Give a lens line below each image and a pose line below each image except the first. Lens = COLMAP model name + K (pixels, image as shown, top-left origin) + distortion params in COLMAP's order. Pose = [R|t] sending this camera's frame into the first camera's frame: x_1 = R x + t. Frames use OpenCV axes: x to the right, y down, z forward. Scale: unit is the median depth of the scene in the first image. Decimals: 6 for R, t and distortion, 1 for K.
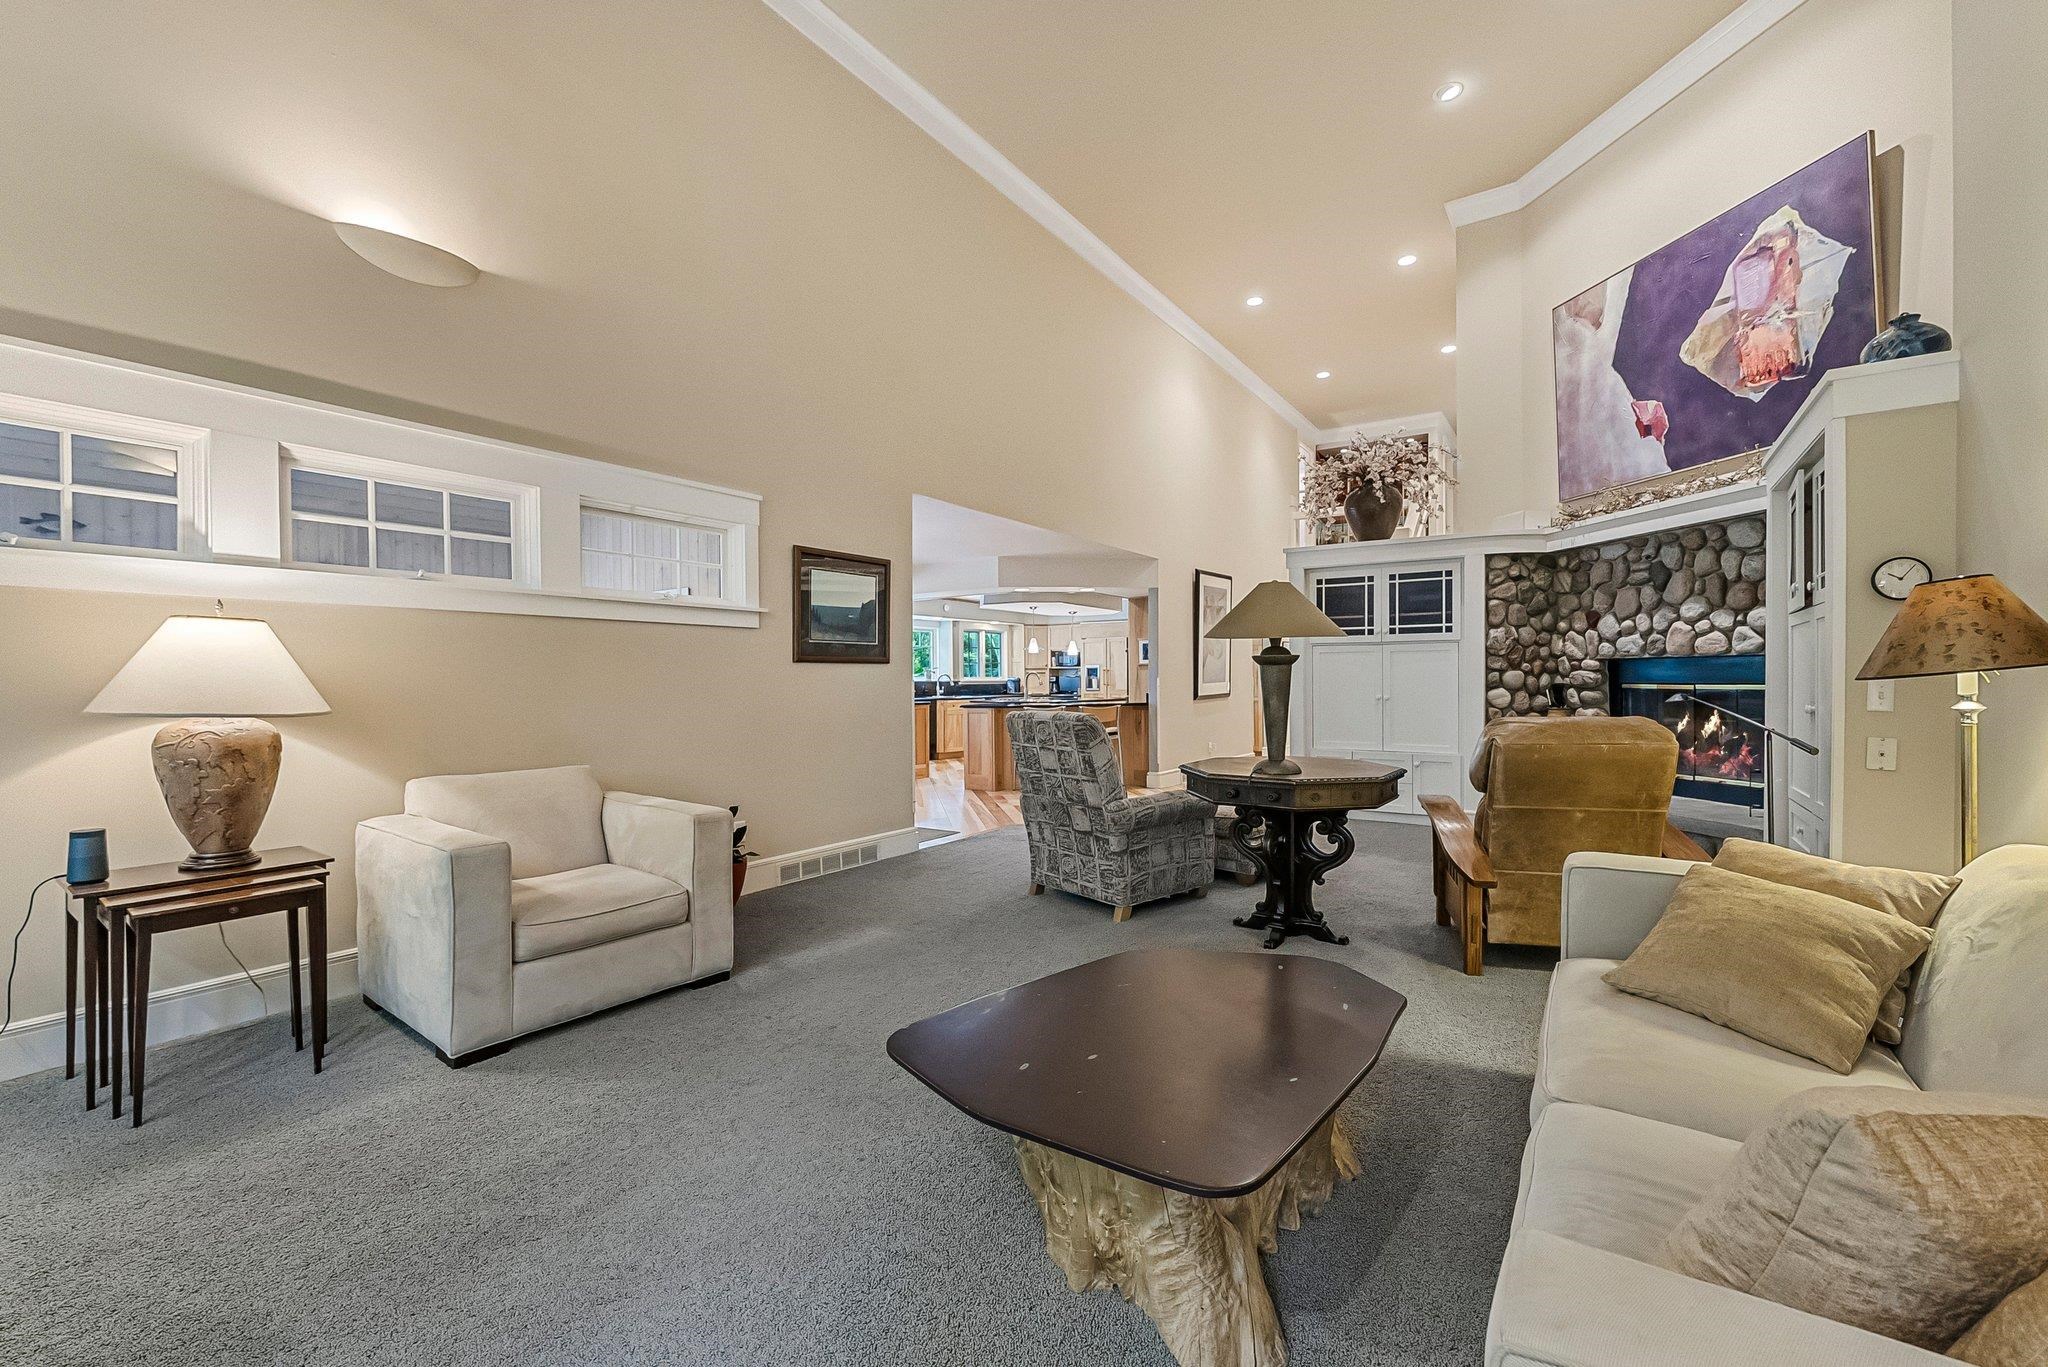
lens RADIAL K [[839.5, 0, 1024.1], [0, 839.5, 683.1], [0, 0, 1]] dist [0.001224, -0.000038]
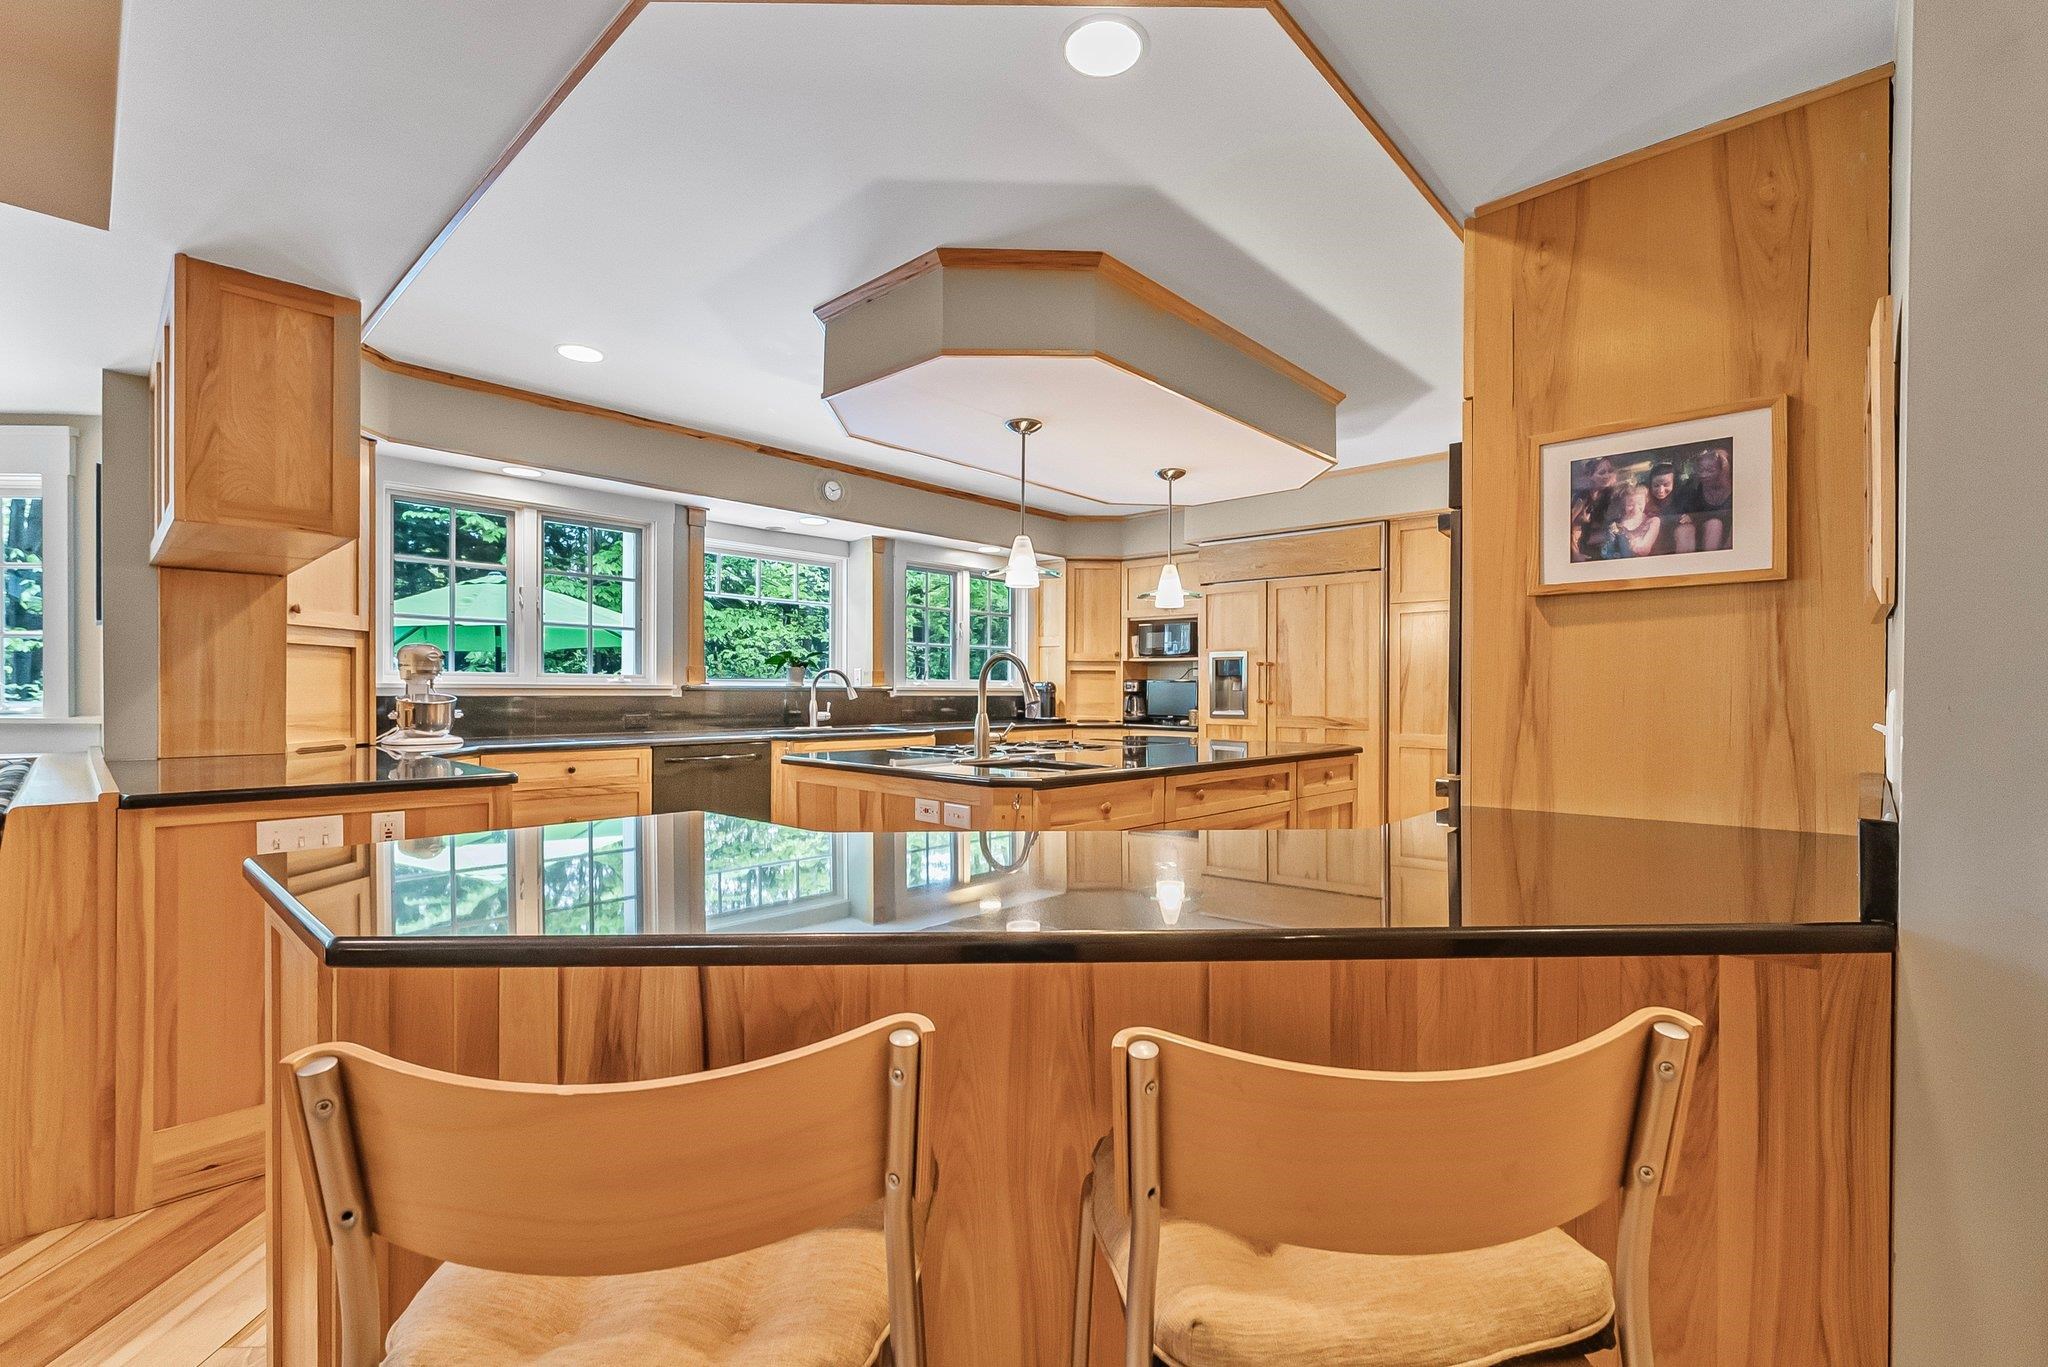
lens RADIAL K [[889.1, 0, 1027.9], [0, 889.1, 690.8], [0, 0, 1]] dist [0.000828, 0.000021]
pose [[0.991332, 0.011820, -0.130851, 0.040998], [-0.012228, 0.999923, -0.002319, -0.001068], [0.130813, 0.003899, 0.991399, 0.549694]]
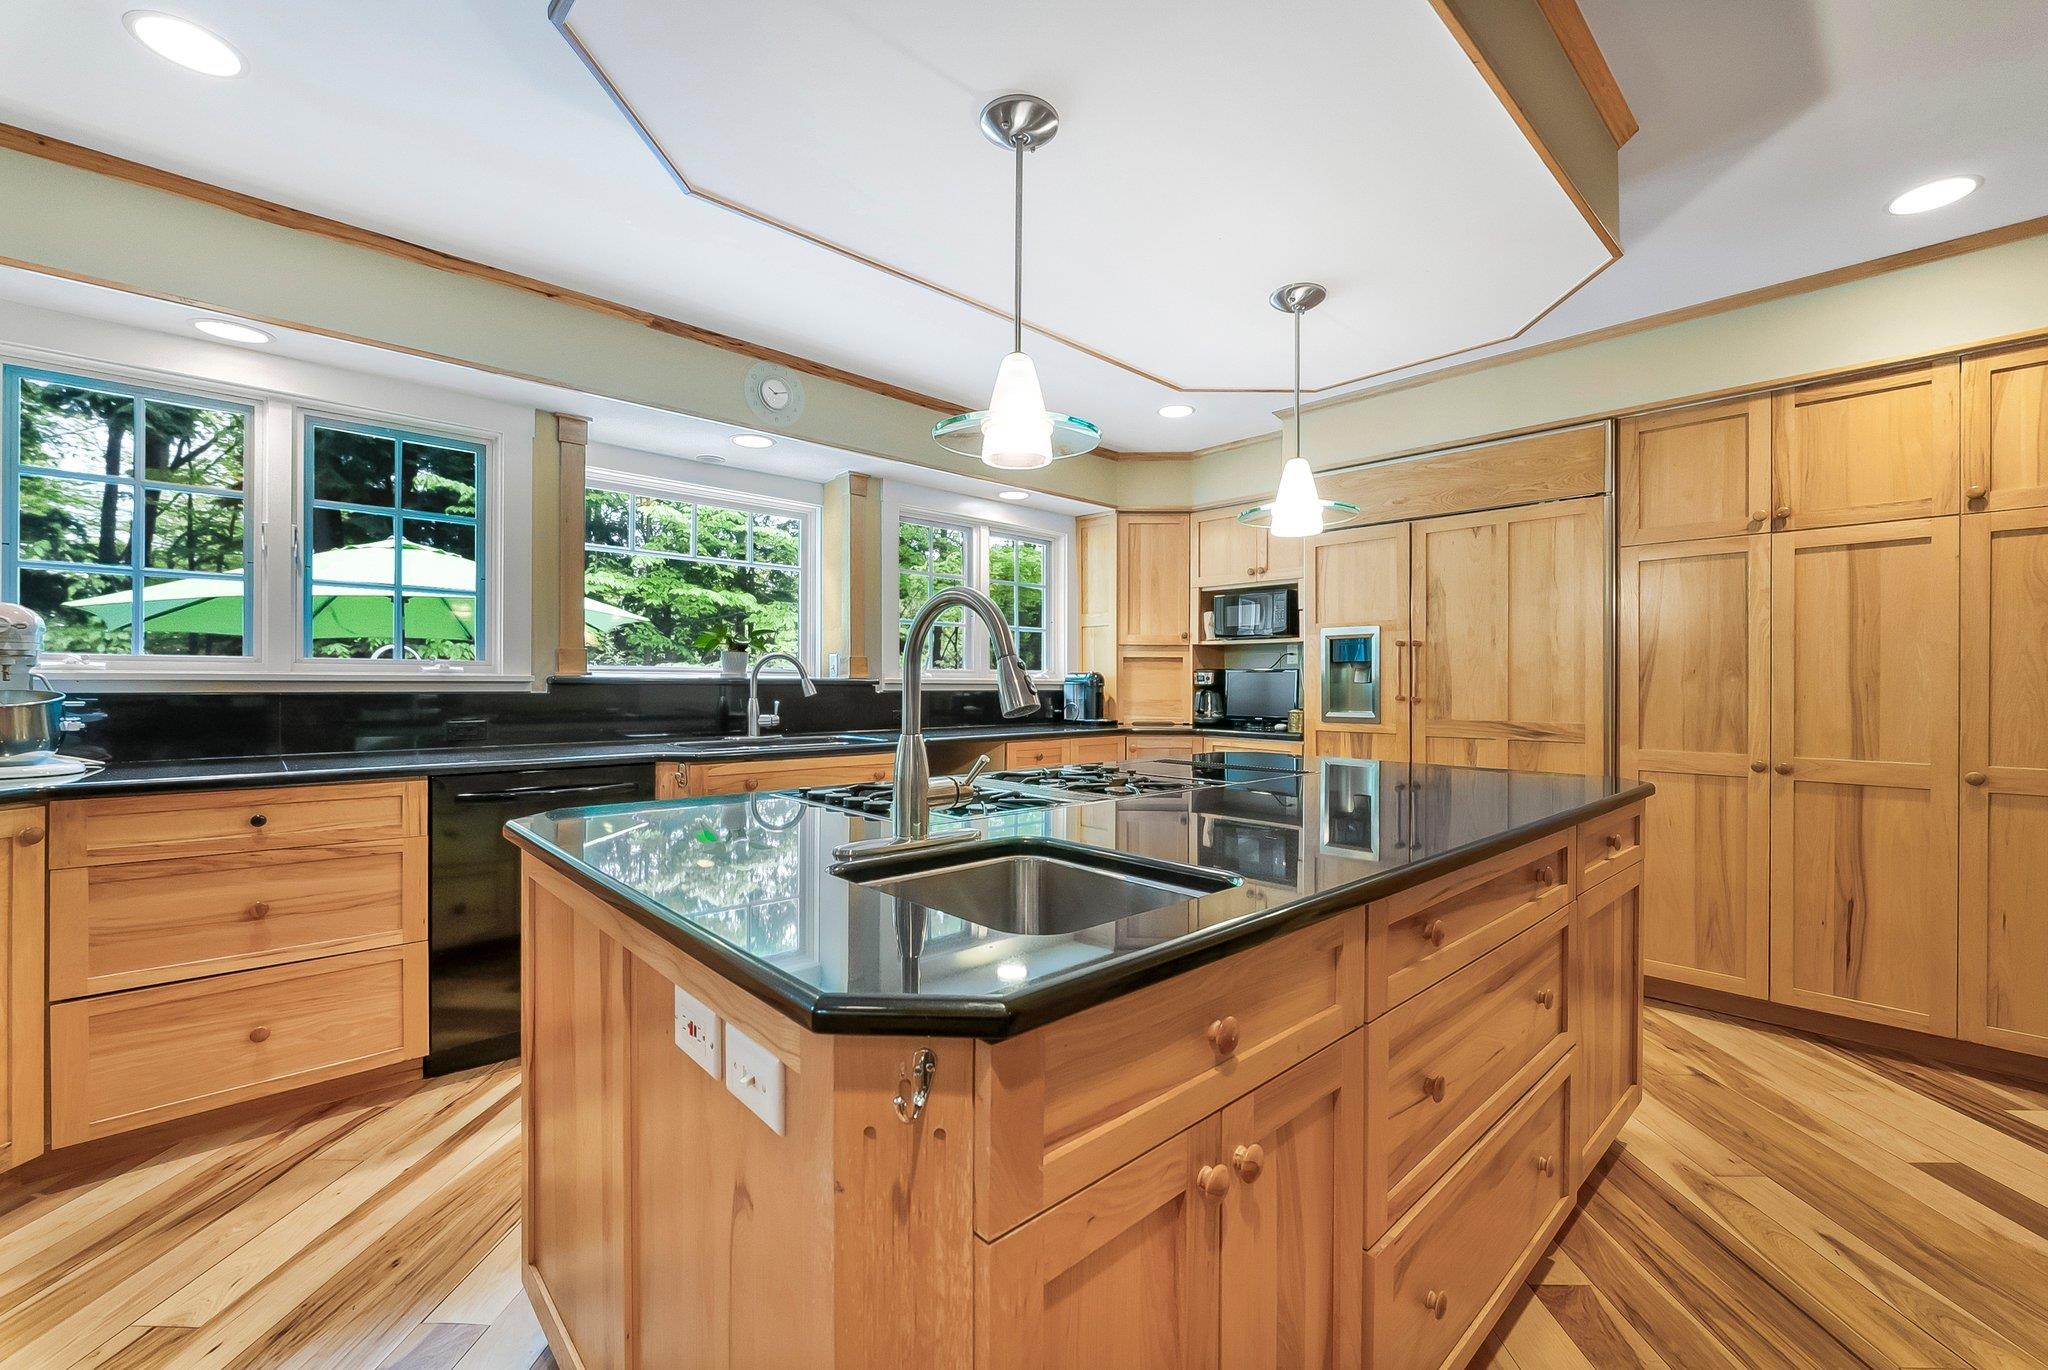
lens RADIAL K [[839.5, 0, 1037.1], [0, 839.5, 693.8], [0, 0, 1]] dist [0.001224, -0.000038]
pose [[0.982386, 0.011833, -0.186486, 0.031198], [-0.010393, 0.999908, 0.008696, -0.001055], [0.186572, -0.006605, 0.982419, 0.675235]]
